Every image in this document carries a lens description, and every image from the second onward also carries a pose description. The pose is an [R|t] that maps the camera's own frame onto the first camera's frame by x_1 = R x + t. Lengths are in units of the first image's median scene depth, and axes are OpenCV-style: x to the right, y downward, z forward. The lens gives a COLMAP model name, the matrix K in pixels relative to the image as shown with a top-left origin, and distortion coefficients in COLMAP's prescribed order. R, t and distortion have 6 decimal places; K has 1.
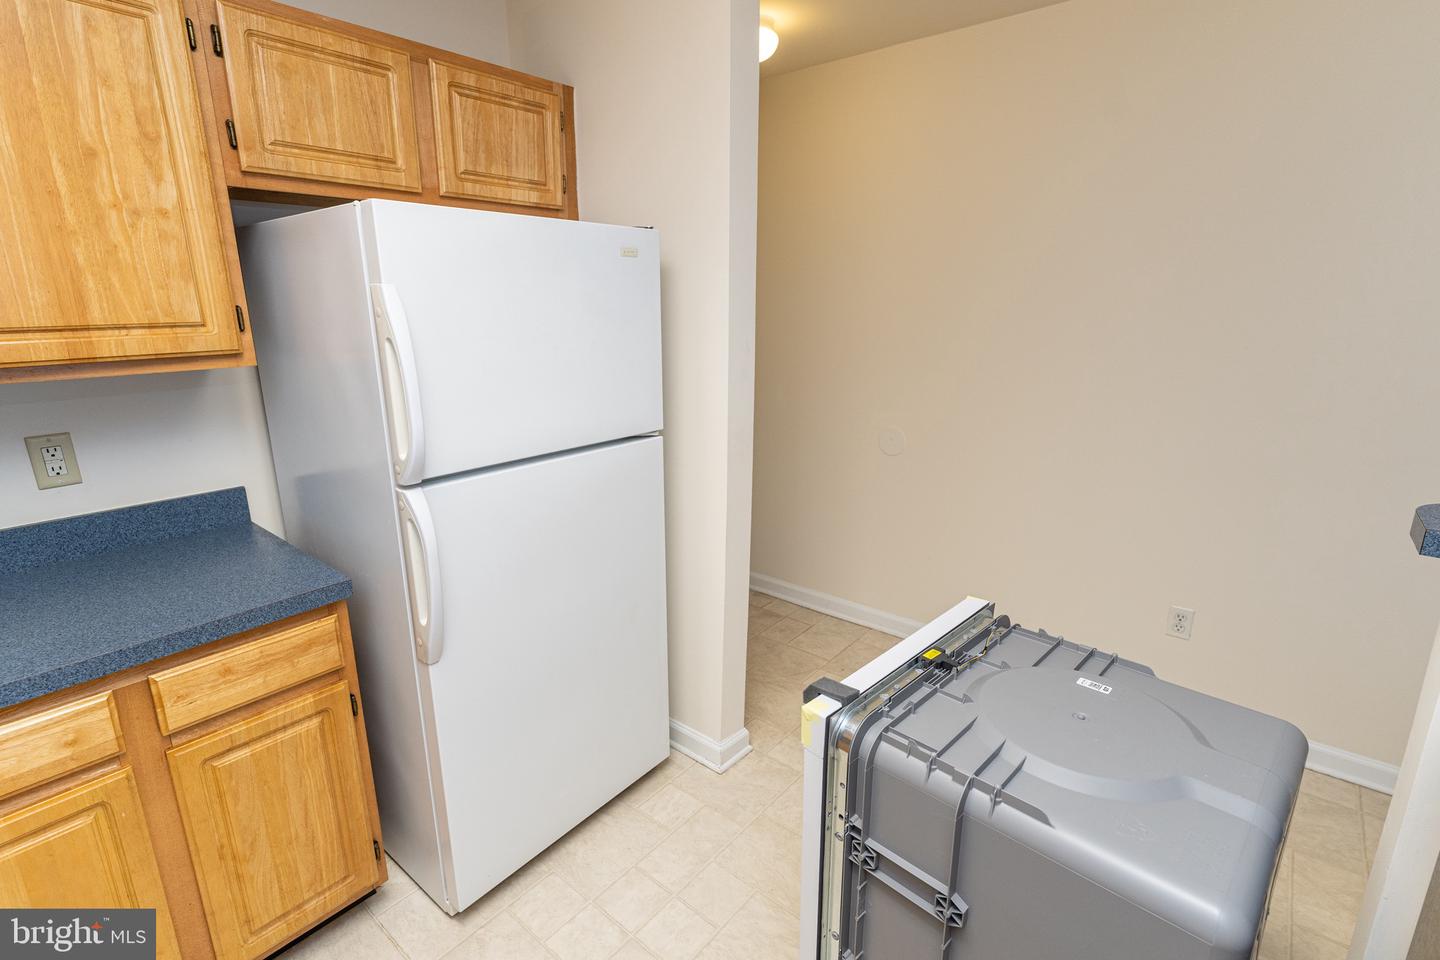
lens RADIAL K [[681.2, 0, 709.0], [0, 681.2, 479.9], [0, 0, 1]] dist [0.000911, -0.000807]
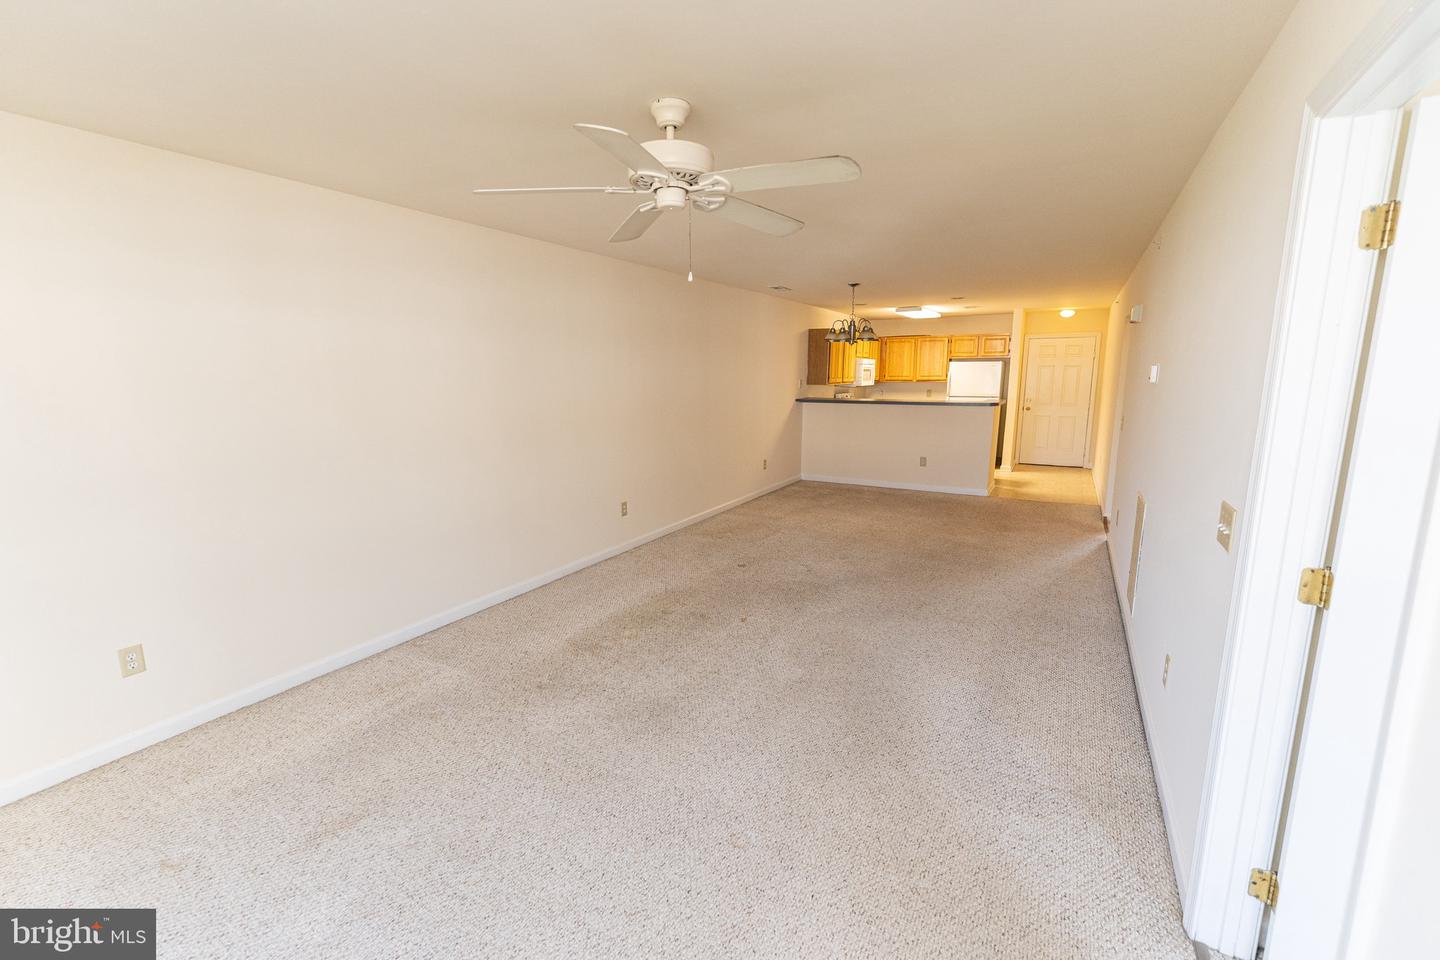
lens RADIAL K [[619.7, 0, 709.2], [0, 619.7, 479.3], [0, 0, 1]] dist [0.000554, -0.000609]
pose [[0.175707, 0.174281, -0.968893, 5.595022], [-0.245942, 0.960767, 0.128218, 0.623122], [0.953226, 0.215762, 0.211677, -2.658269]]
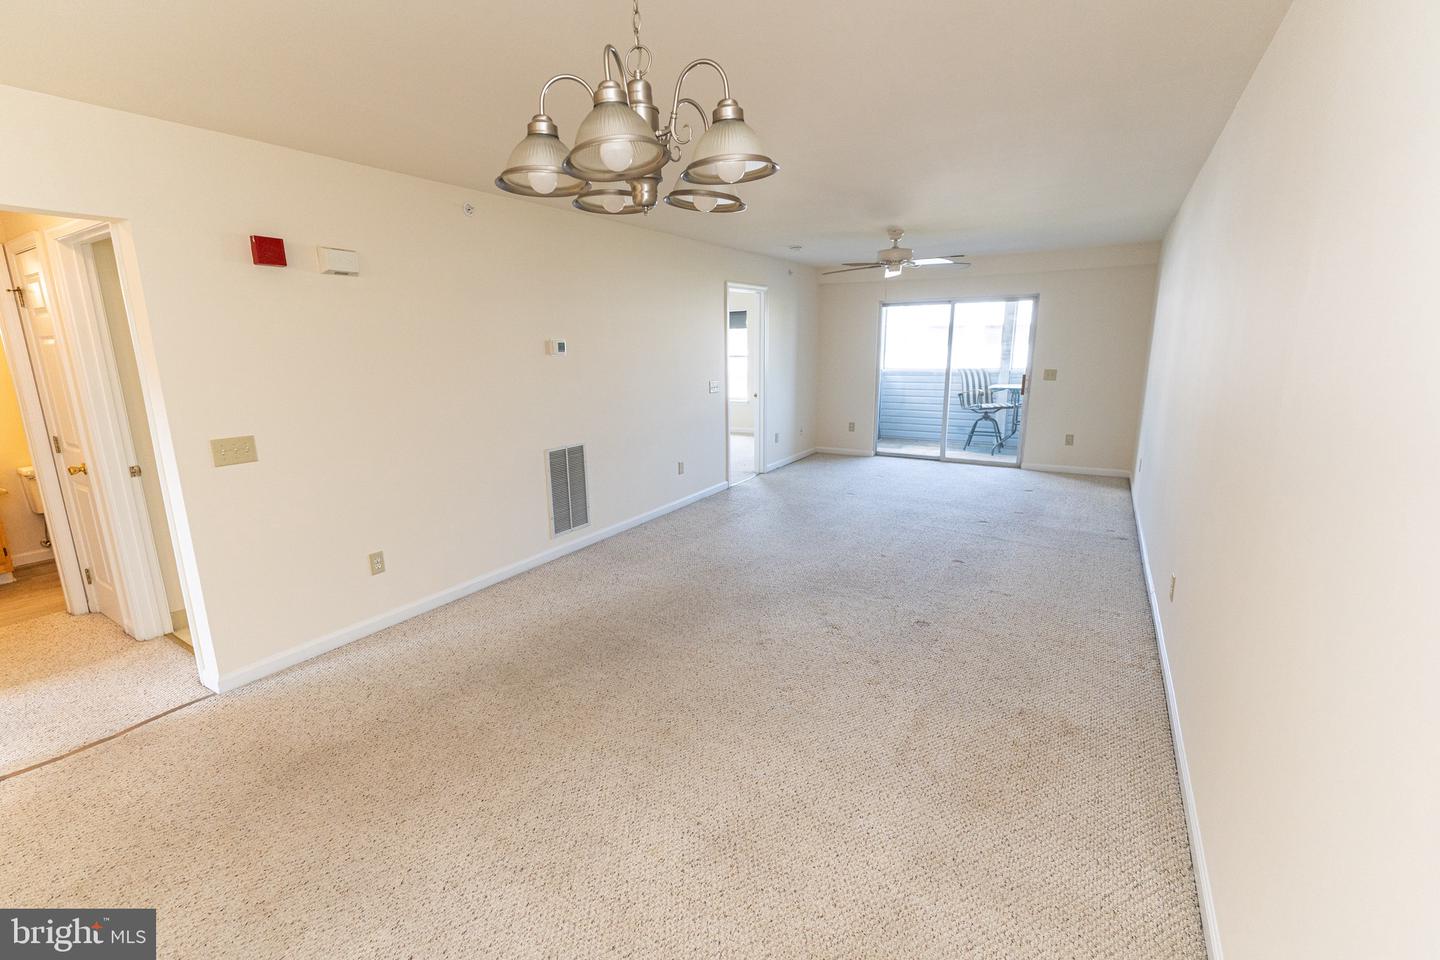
lens RADIAL K [[619.7, 0, 709.2], [0, 619.7, 479.3], [0, 0, 1]] dist [0.000554, -0.000609]
pose [[-0.139787, -0.199376, 0.969901, 0.656657], [0.267332, 0.935545, 0.230843, 0.237775], [-0.953411, 0.291555, -0.077477, -0.972933]]
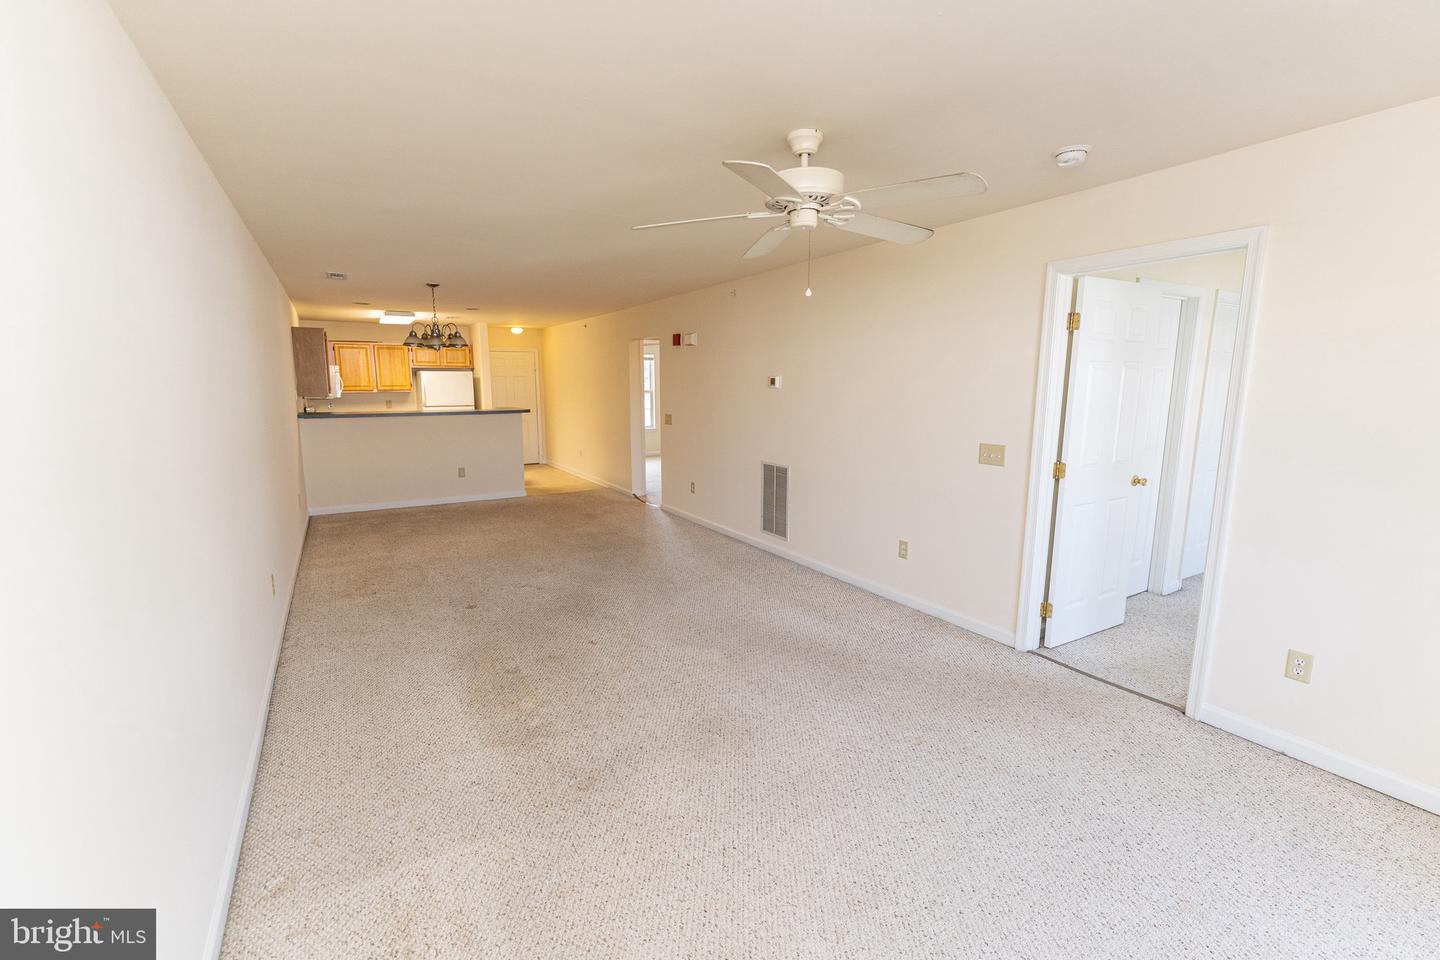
lens RADIAL K [[619.7, 0, 709.2], [0, 619.7, 479.3], [0, 0, 1]] dist [0.000554, -0.000609]
pose [[0.943666, 0.058032, -0.325771, 4.432828], [-0.089185, 0.992674, -0.081511, 0.995498], [0.318654, 0.105973, 0.941929, -4.021865]]
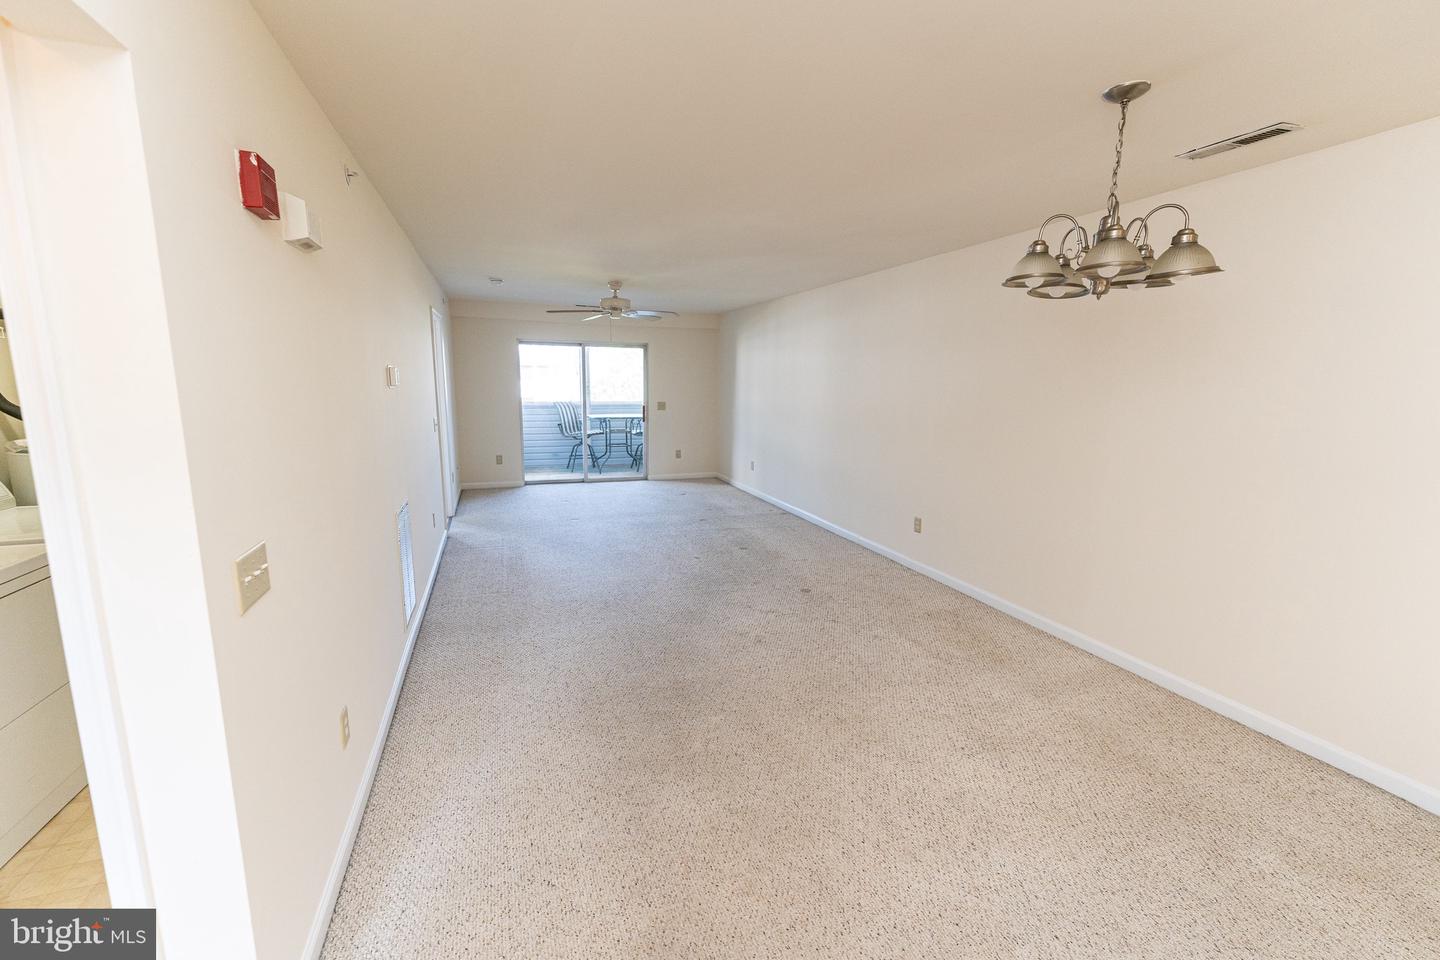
lens RADIAL K [[581.6, 0, 710.0], [0, 581.6, 476.2], [0, 0, 1]] dist [-0.000627, -0.000137]
pose [[-0.863318, -0.084338, 0.497563, 1.646966], [0.124212, 0.920095, 0.371478, -0.150192], [-0.489135, 0.382507, -0.783859, 0.455343]]
